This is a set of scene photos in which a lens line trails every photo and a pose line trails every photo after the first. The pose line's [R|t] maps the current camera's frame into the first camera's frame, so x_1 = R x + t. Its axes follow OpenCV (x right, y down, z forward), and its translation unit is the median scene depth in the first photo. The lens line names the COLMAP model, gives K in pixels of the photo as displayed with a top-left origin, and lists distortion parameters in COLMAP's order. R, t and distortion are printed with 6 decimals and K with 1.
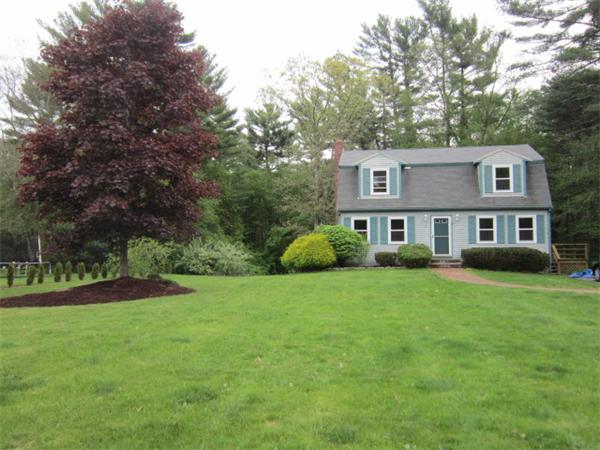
lens RADIAL K [[489.6, 0, 310.2], [0, 489.6, 225.0], [0, 0, 1]] dist [0.007296, 0.002313]
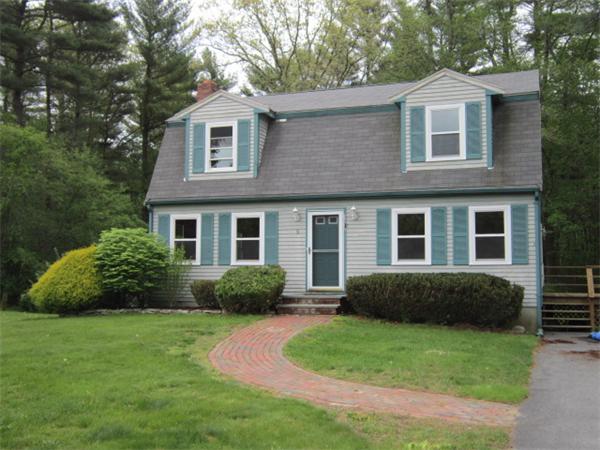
lens RADIAL K [[666.0, 0, 300.0], [0, 666.0, 225.0], [0, 0, 1]] dist [-0.004366, 0.003863]
pose [[0.983790, -0.006057, -0.179219, 0.364321], [0.002030, 0.999741, -0.022646, 0.012442], [0.179310, 0.021915, 0.983548, 0.318582]]
